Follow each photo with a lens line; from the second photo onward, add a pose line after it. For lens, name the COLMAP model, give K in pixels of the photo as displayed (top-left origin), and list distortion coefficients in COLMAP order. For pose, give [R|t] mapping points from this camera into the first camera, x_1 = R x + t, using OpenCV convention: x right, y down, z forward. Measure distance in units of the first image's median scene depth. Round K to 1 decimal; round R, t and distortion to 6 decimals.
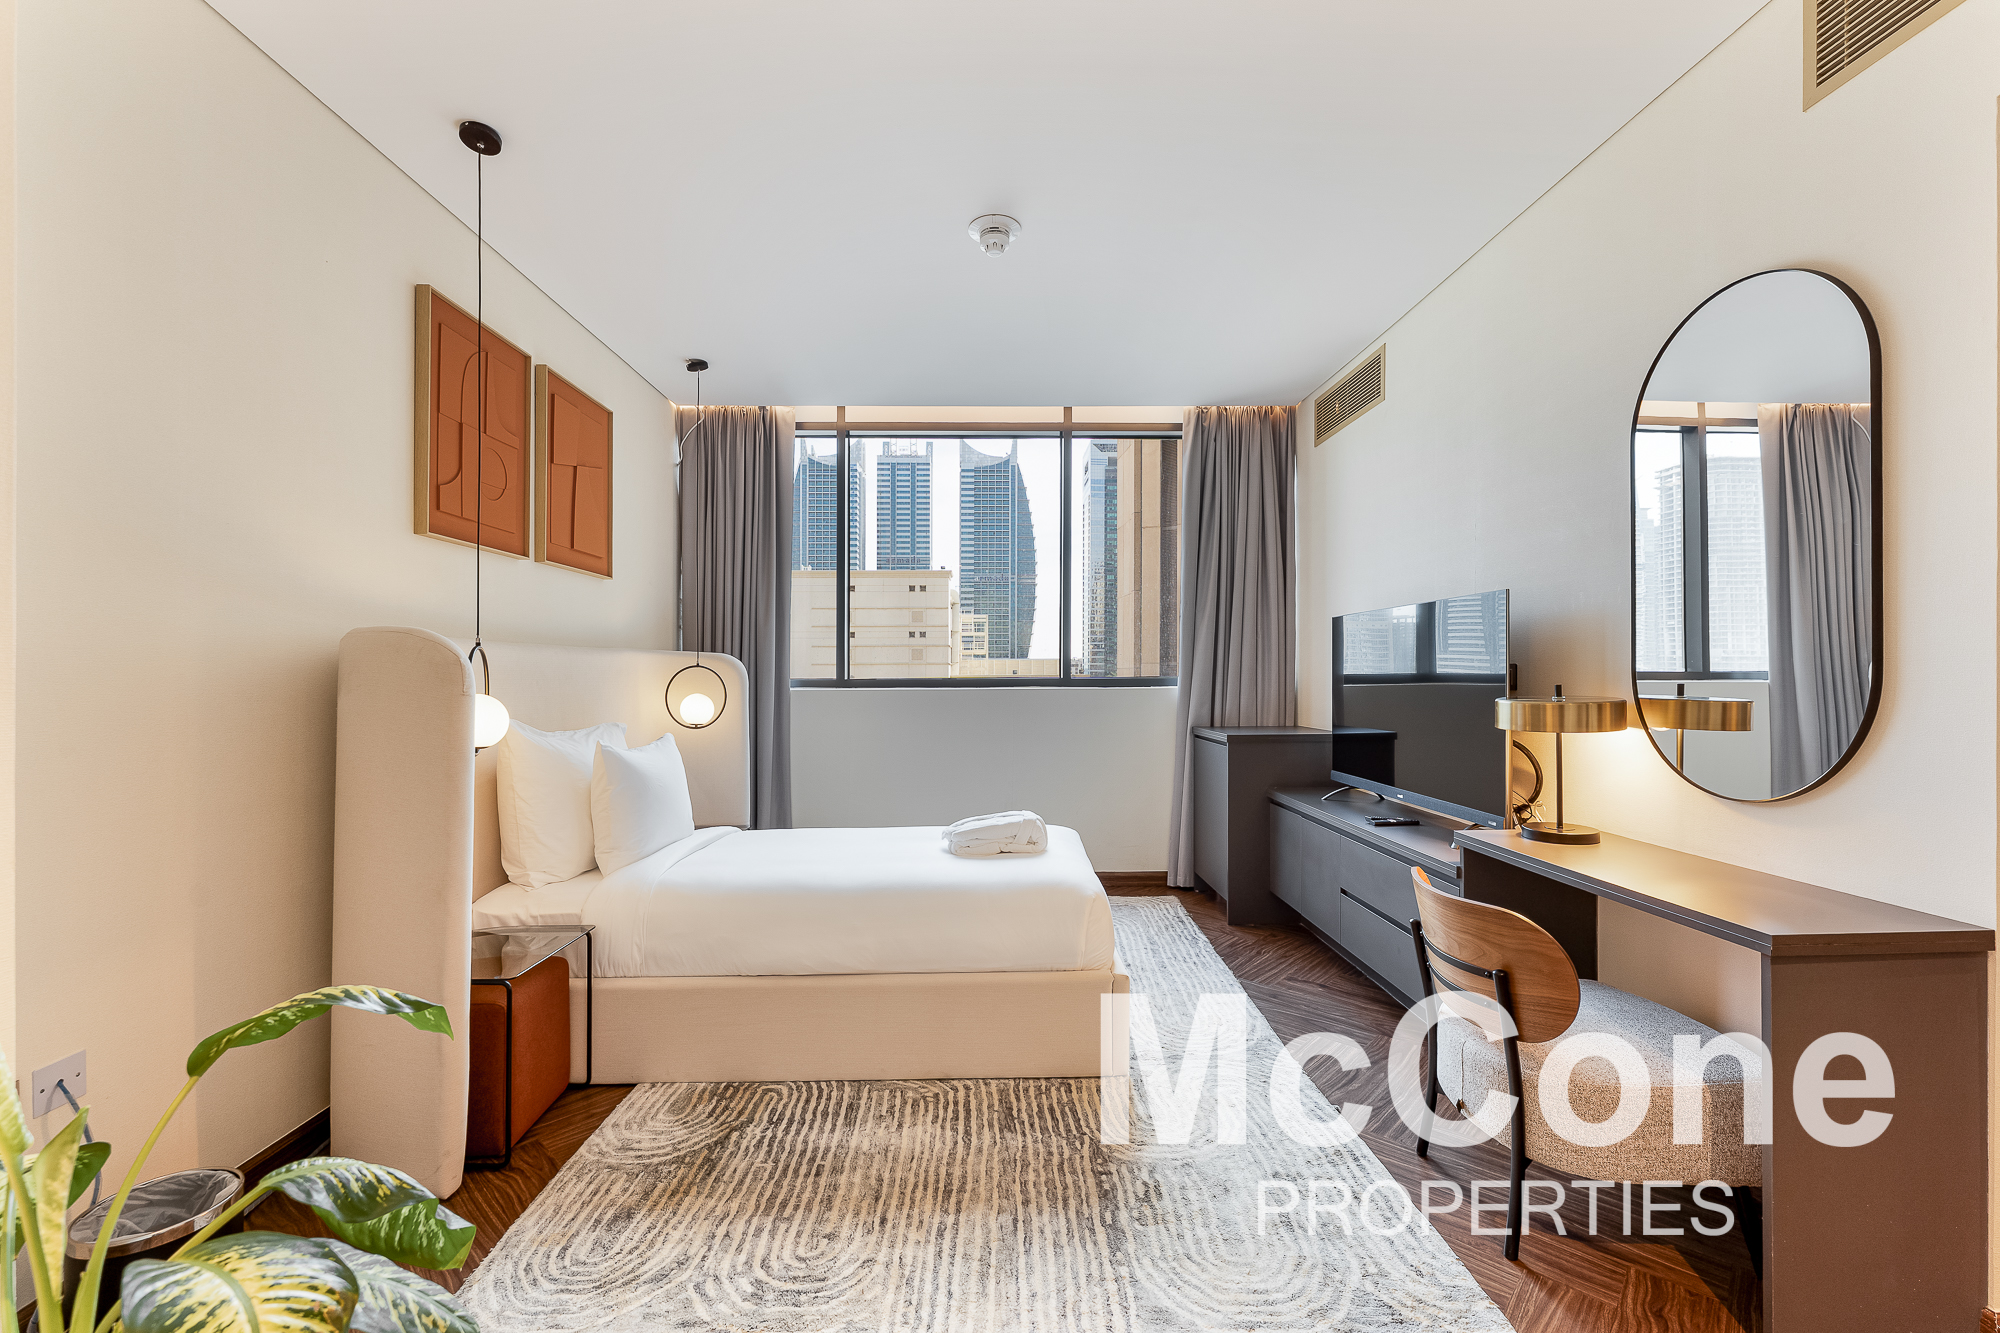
lens RADIAL K [[821.1, 0, 1003.6], [0, 821.1, 649.5], [0, 0, 1]] dist [-0.000156, -0.000007]
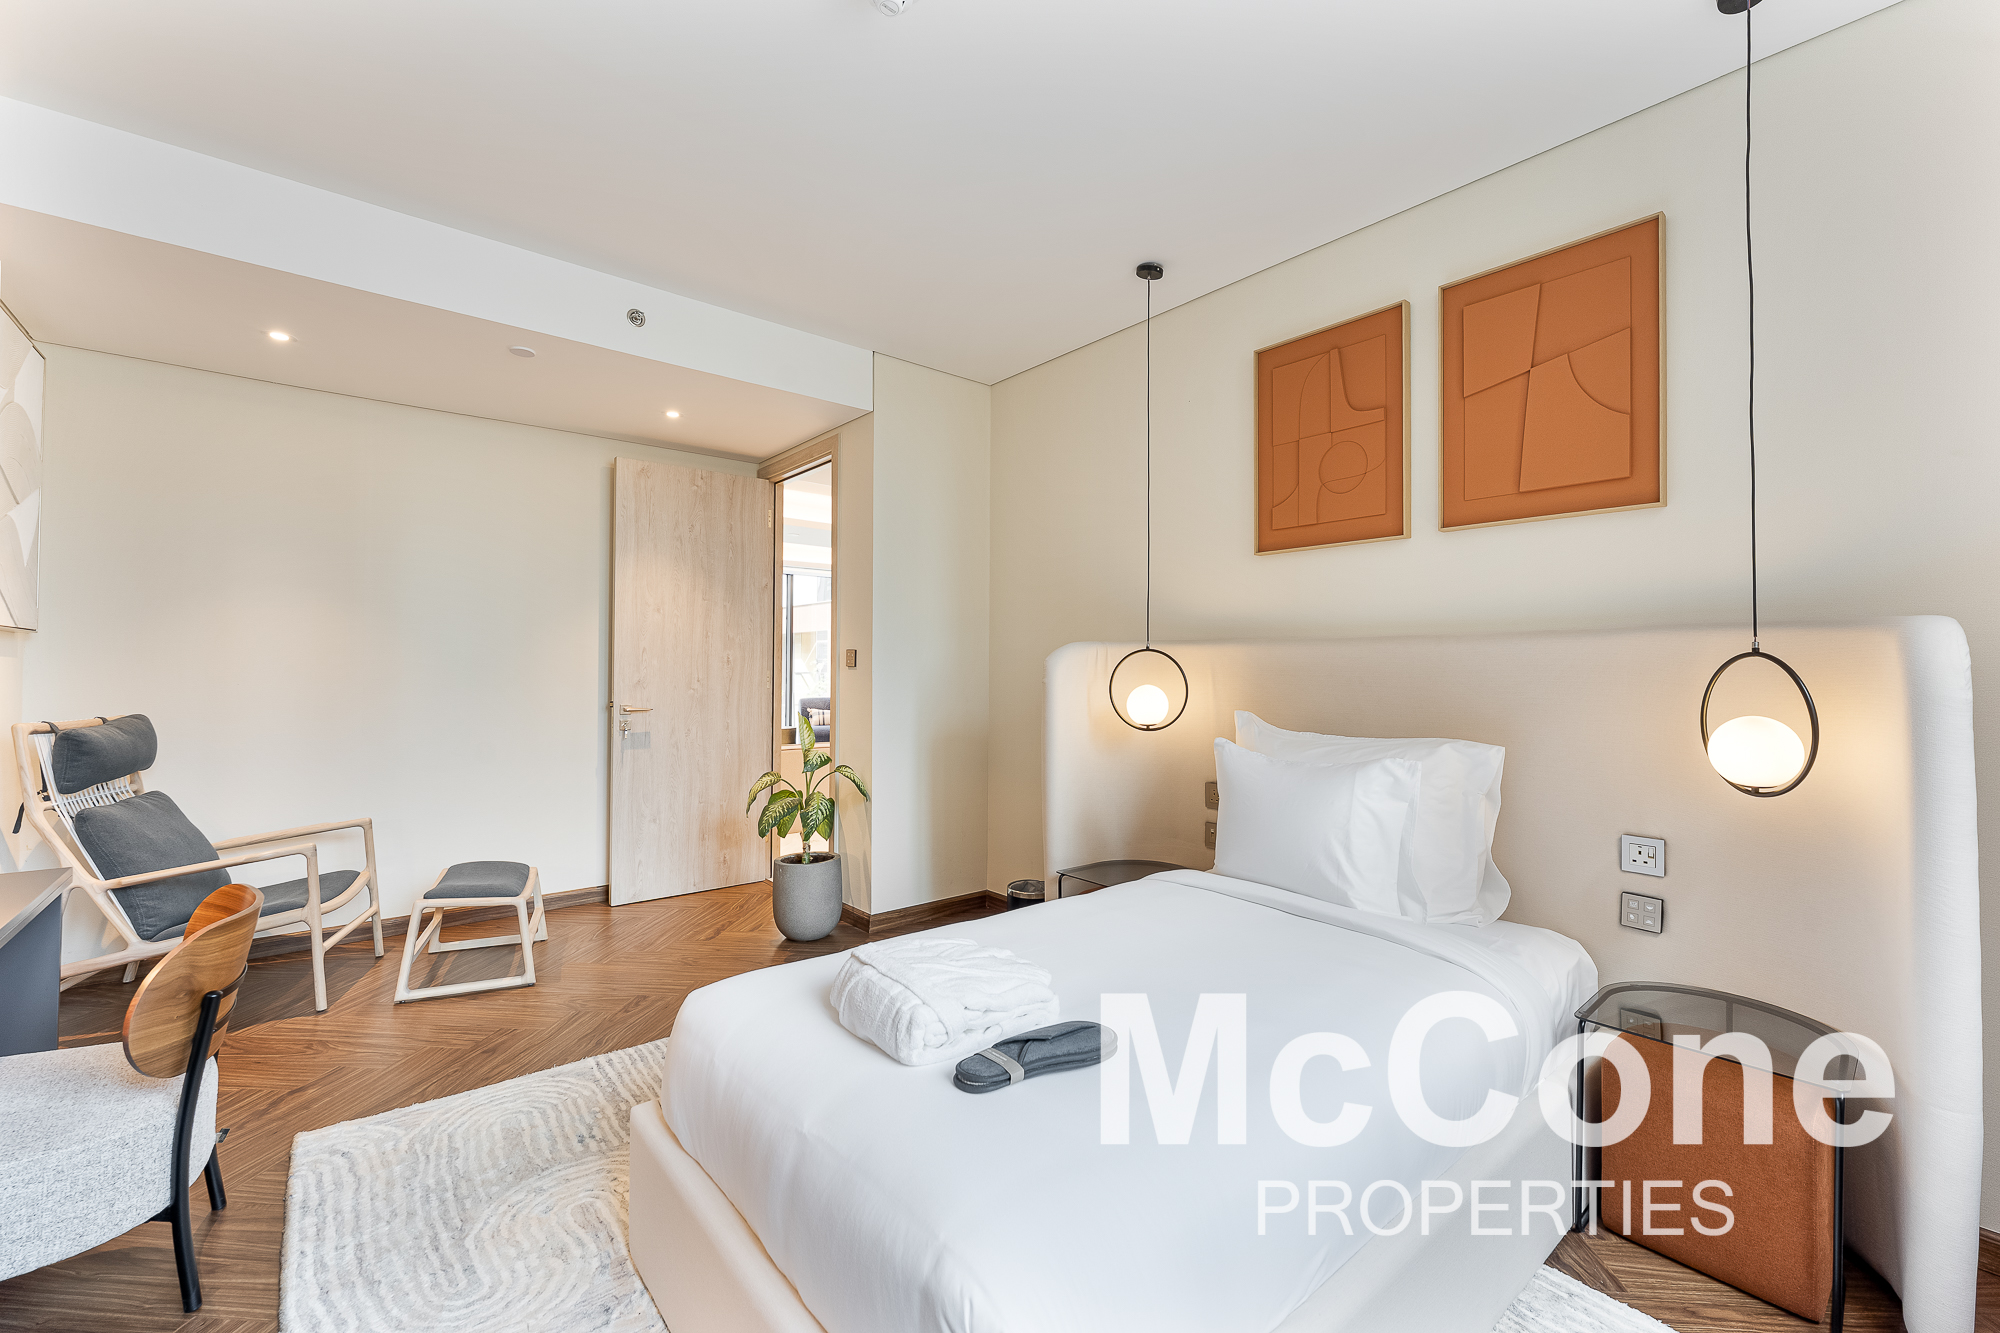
lens RADIAL K [[821.1, 0, 1003.6], [0, 821.1, 649.5], [0, 0, 1]] dist [-0.000156, -0.000007]
pose [[-0.782816, -0.015313, -0.622065, 0.331387], [0.015567, 0.998902, -0.044179, 0.047139], [0.622058, -0.044268, -0.781719, 1.700750]]
